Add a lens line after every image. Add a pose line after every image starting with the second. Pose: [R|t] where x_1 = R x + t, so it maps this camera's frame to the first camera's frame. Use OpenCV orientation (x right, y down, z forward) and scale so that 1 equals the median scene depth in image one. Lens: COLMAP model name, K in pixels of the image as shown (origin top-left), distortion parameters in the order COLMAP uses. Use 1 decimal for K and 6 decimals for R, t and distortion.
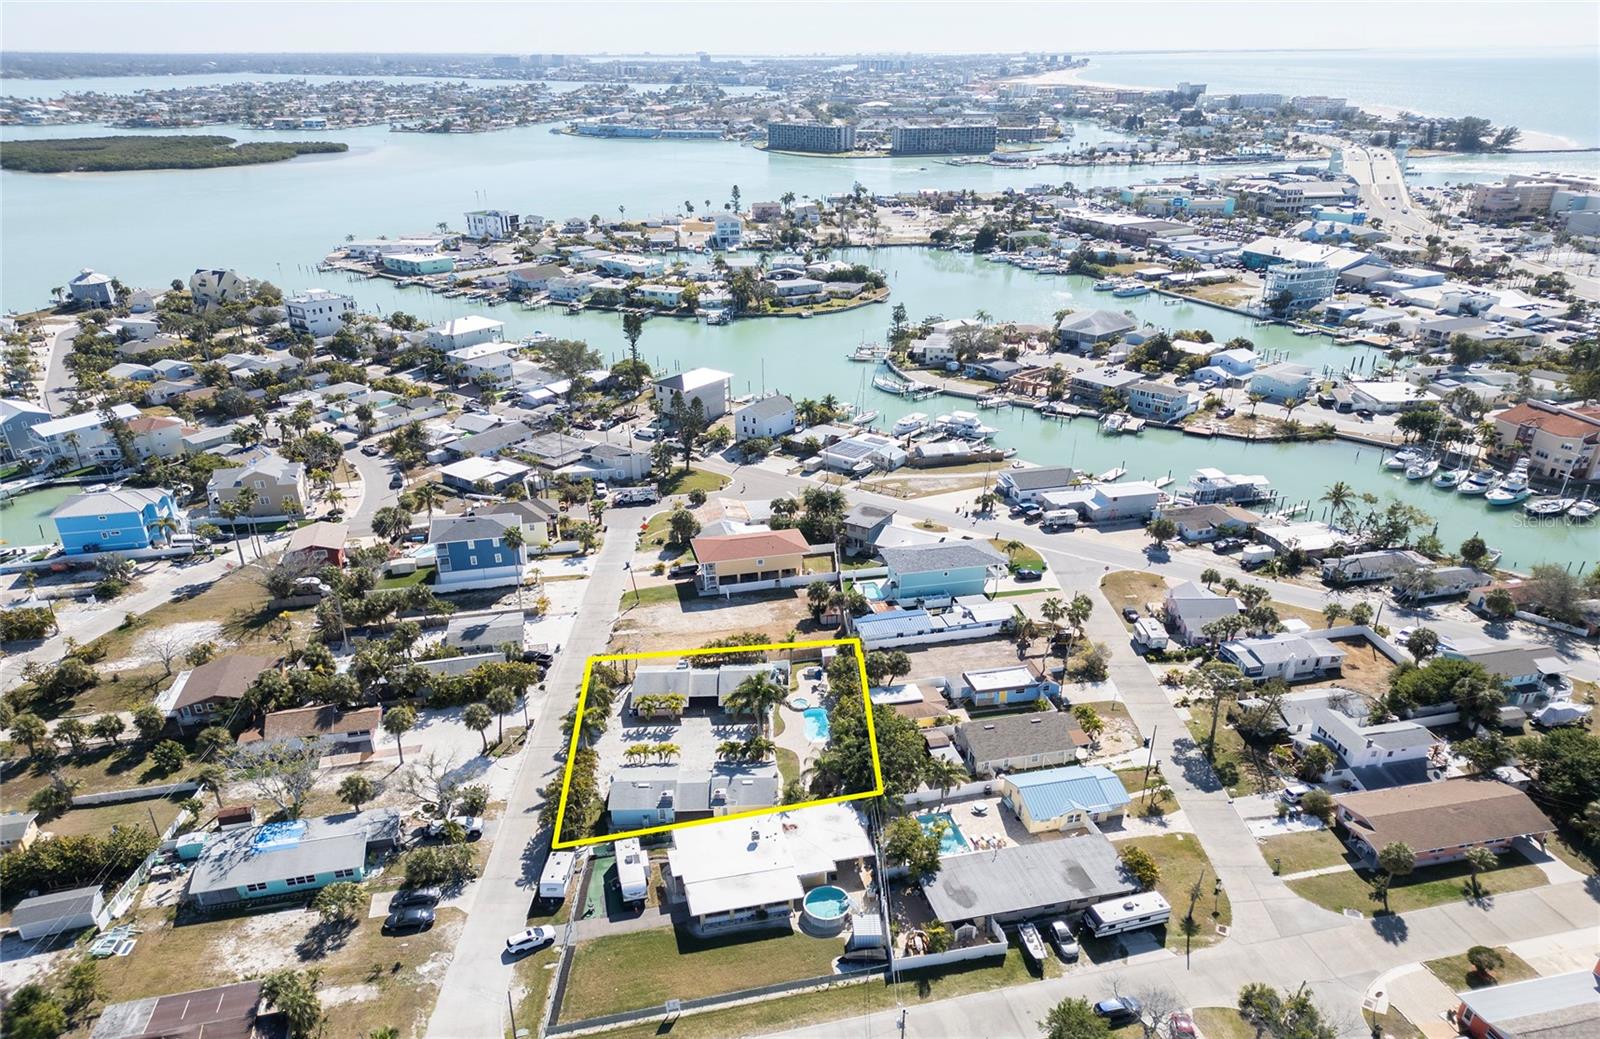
lens RADIAL K [[1083.5, 0, 790.9], [0, 1083.5, 525.6], [0, 0, 1]] dist [0.038750, -0.033694]
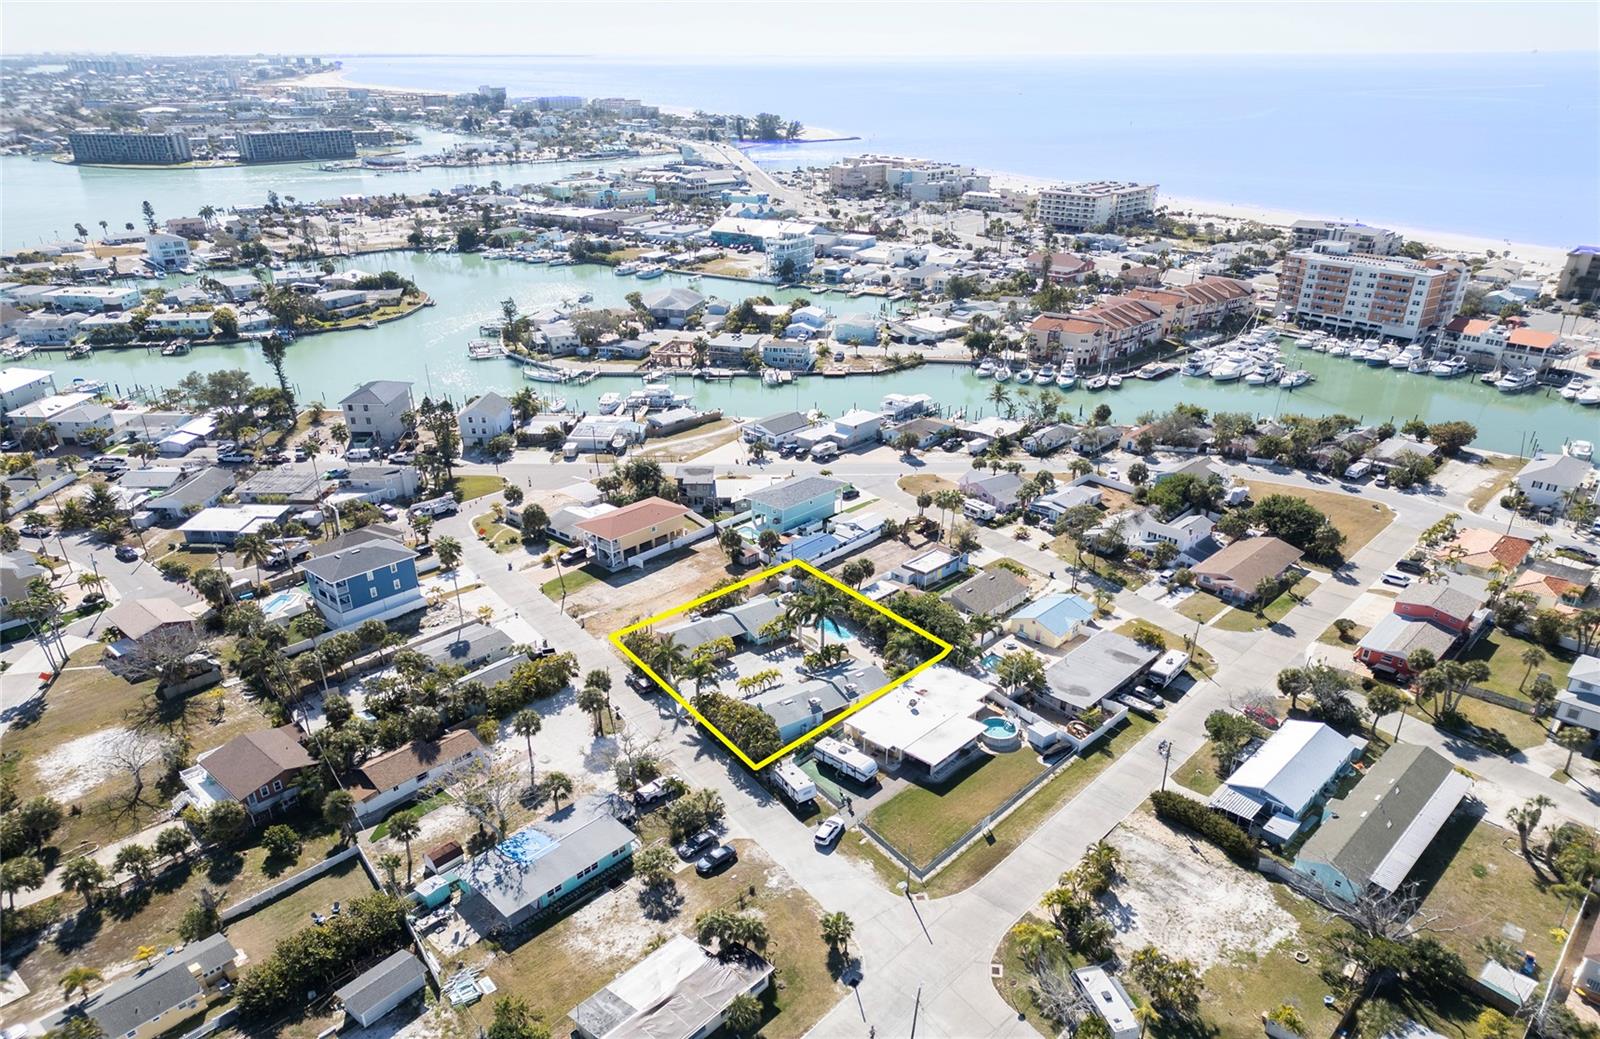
lens RADIAL K [[1083.5, 0, 799.0], [0, 1083.5, 522.0], [0, 0, 1]] dist [0.038750, -0.033694]
pose [[0.840752, -0.209667, 0.499175, -0.277823], [0.211851, 0.975860, 0.053071, 0.000942], [-0.498252, 0.061131, 0.864875, 0.009891]]
